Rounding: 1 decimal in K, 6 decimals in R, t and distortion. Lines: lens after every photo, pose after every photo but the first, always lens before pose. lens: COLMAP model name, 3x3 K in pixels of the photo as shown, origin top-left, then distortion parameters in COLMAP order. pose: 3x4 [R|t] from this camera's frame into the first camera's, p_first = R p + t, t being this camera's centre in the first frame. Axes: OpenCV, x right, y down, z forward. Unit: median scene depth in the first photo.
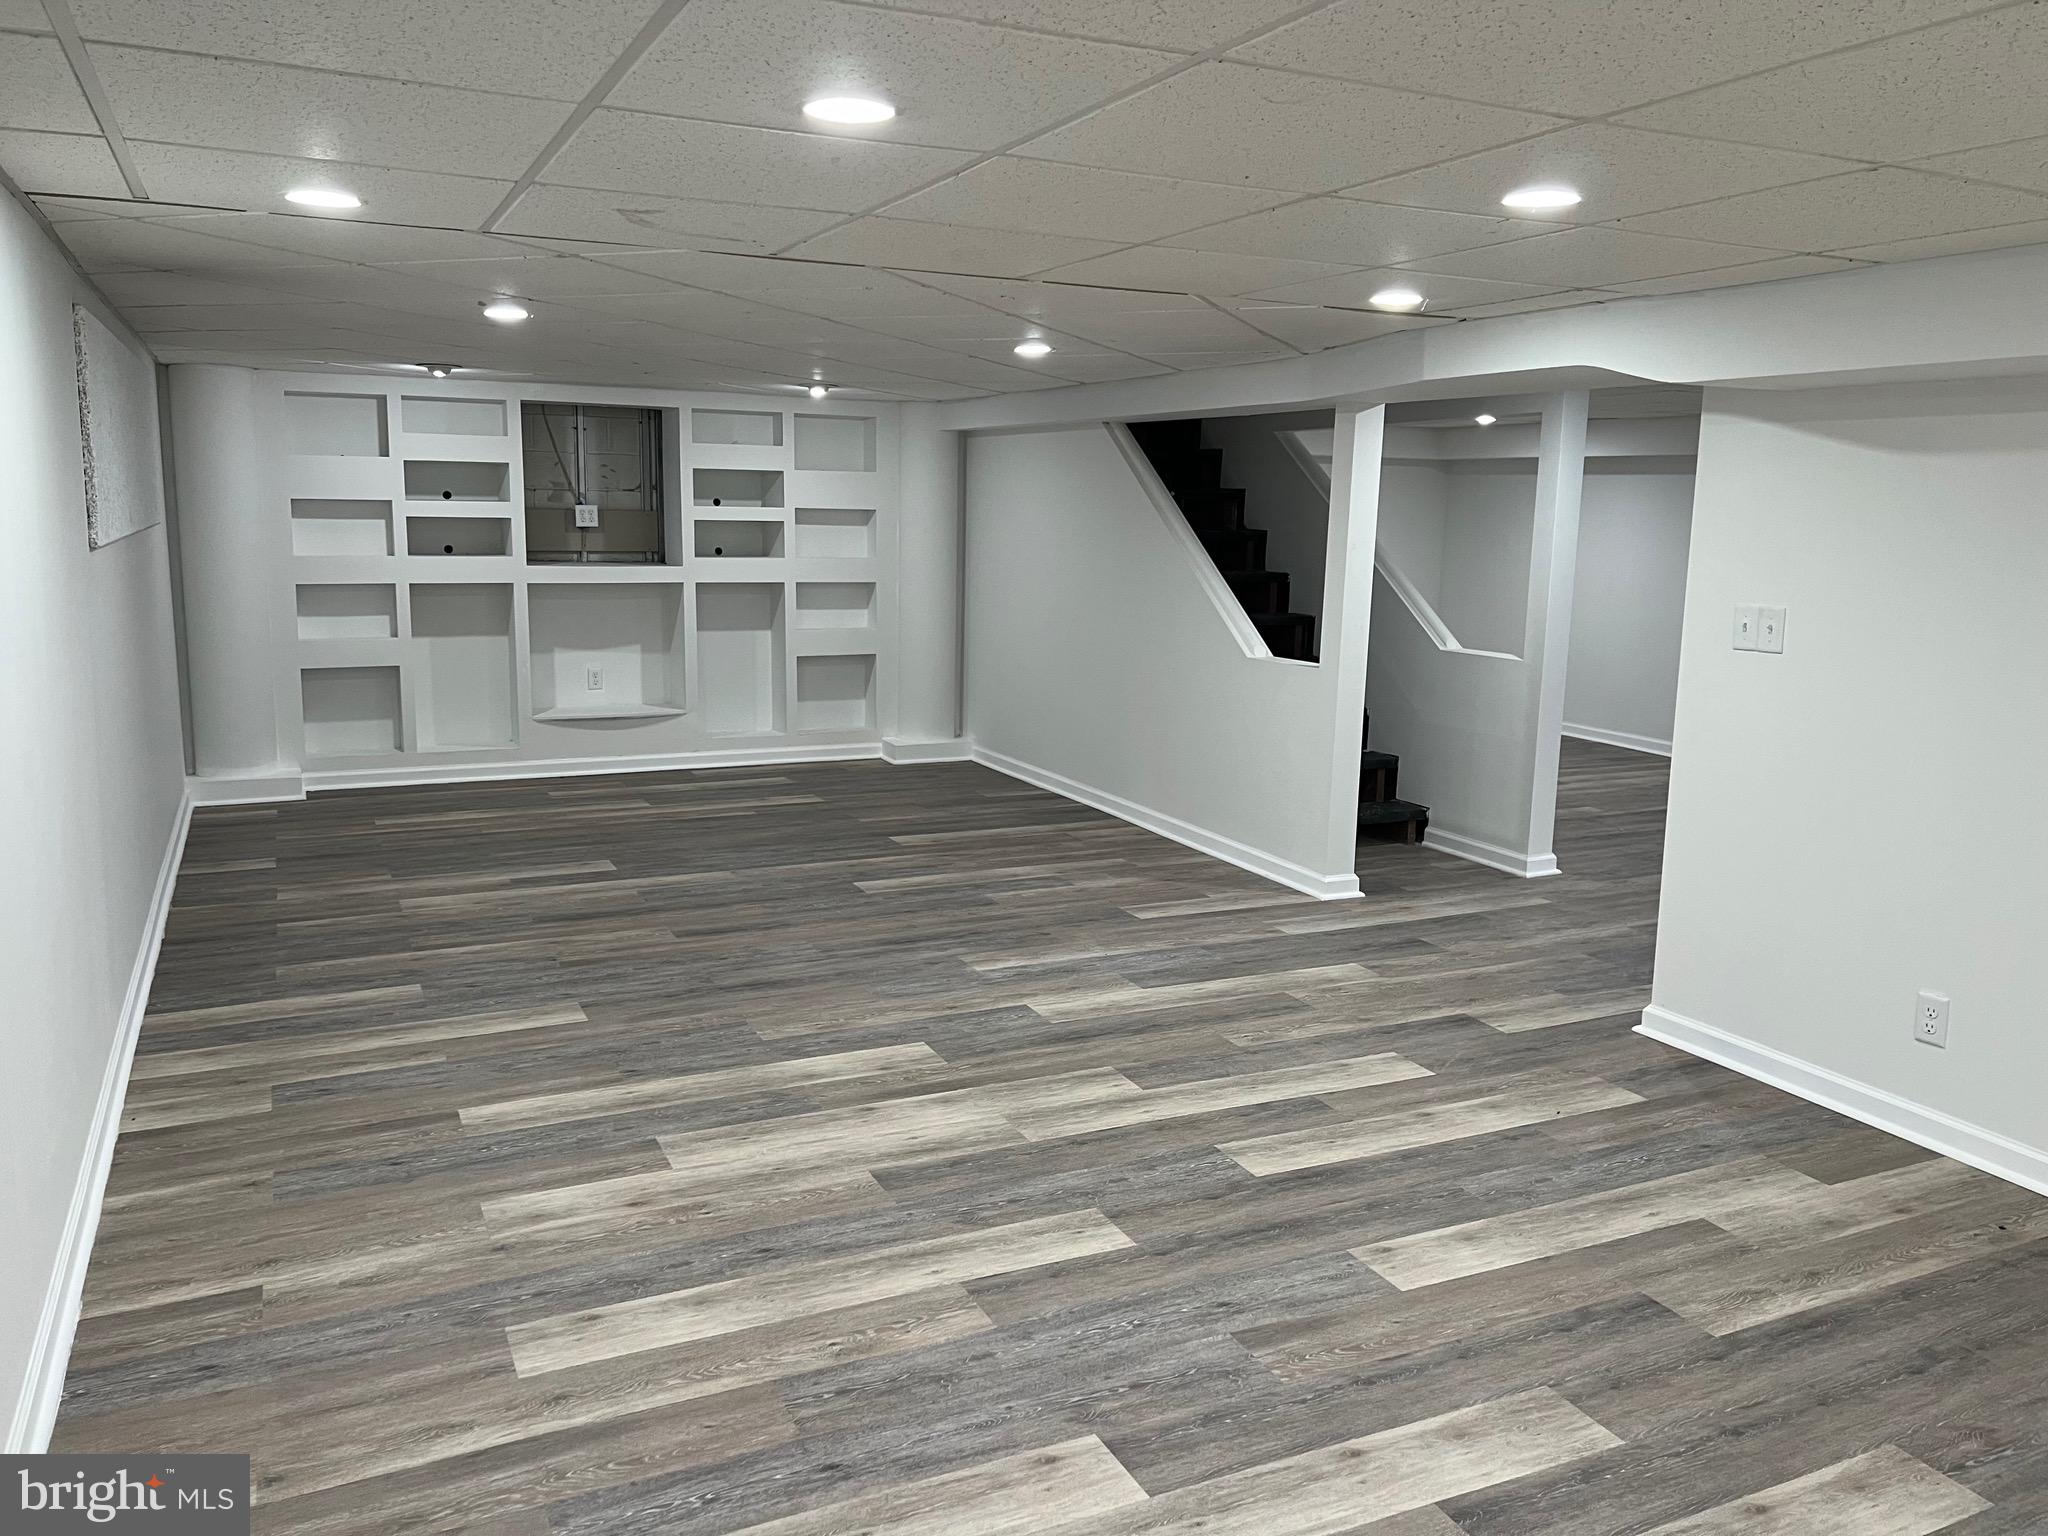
lens RADIAL K [[1547.4, 0, 1029.6], [0, 1547.4, 756.1], [0, 0, 1]] dist [0.058175, -0.061056]
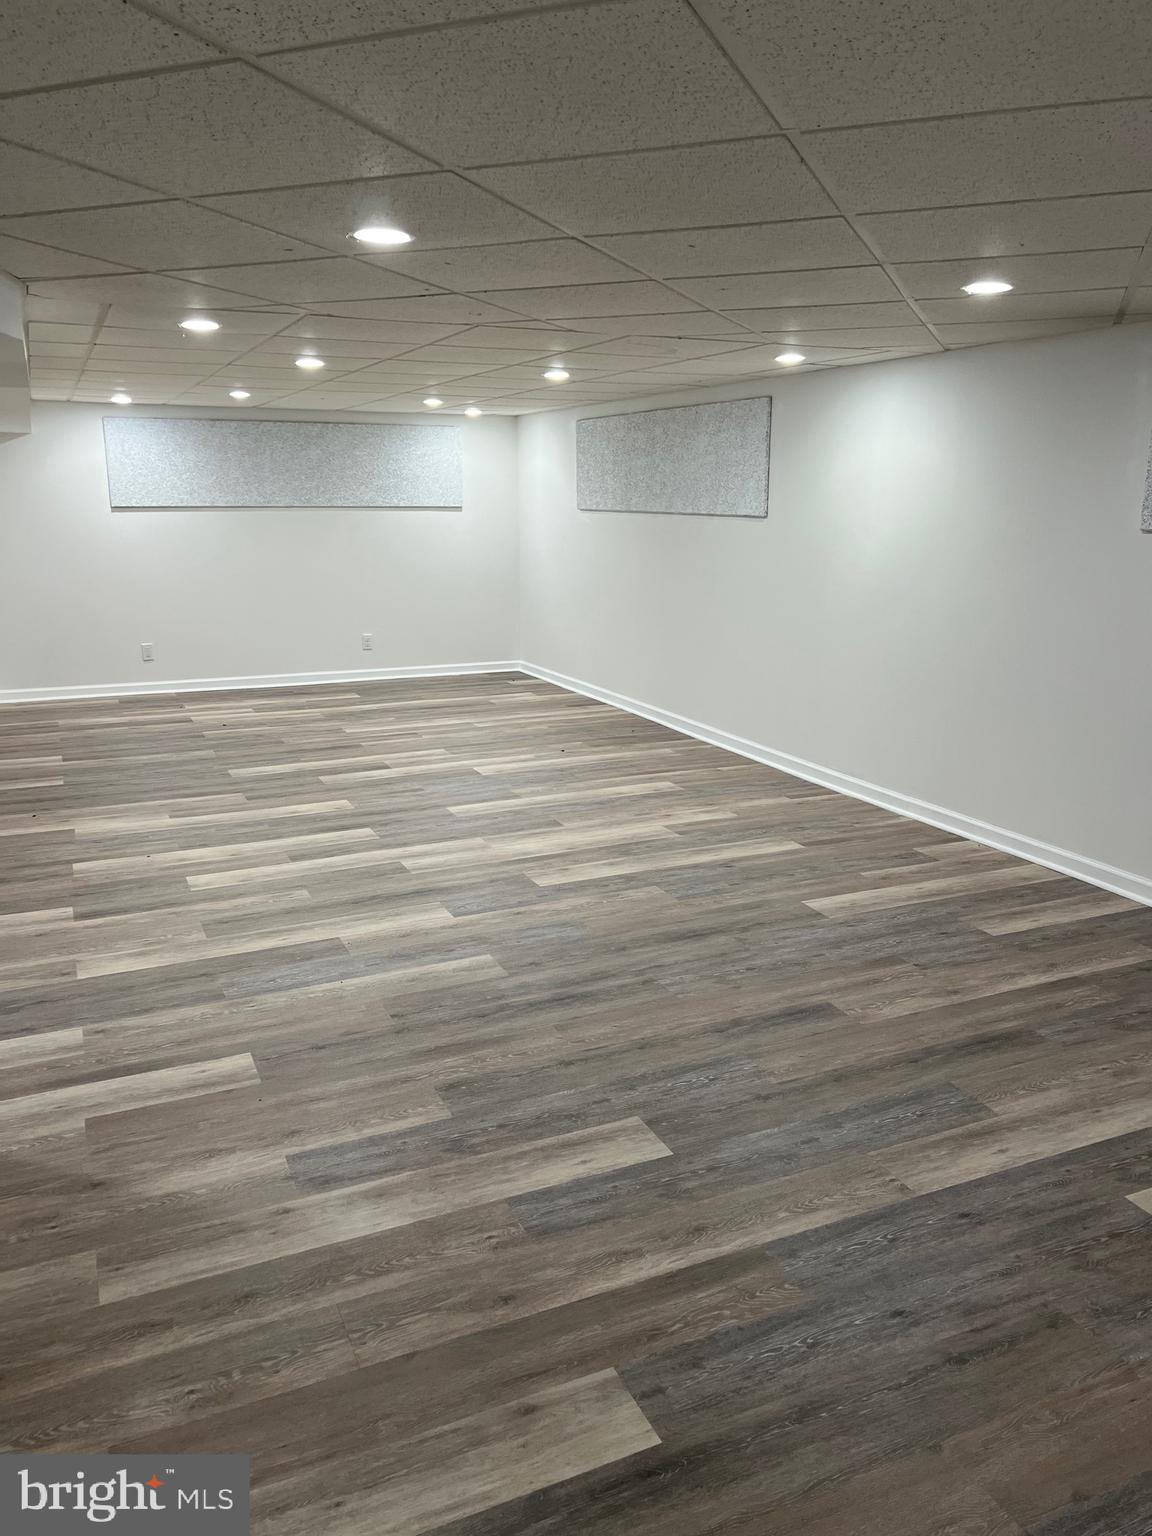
lens RADIAL K [[1160.6, 0, 576.2], [0, 1160.6, 776.2], [0, 0, 1]] dist [0.058175, -0.061056]
pose [[-0.999460, -0.027329, 0.018270, -0.116227], [-0.017903, 0.918622, 0.394733, -0.309727], [-0.027570, 0.394192, -0.918614, 1.900832]]
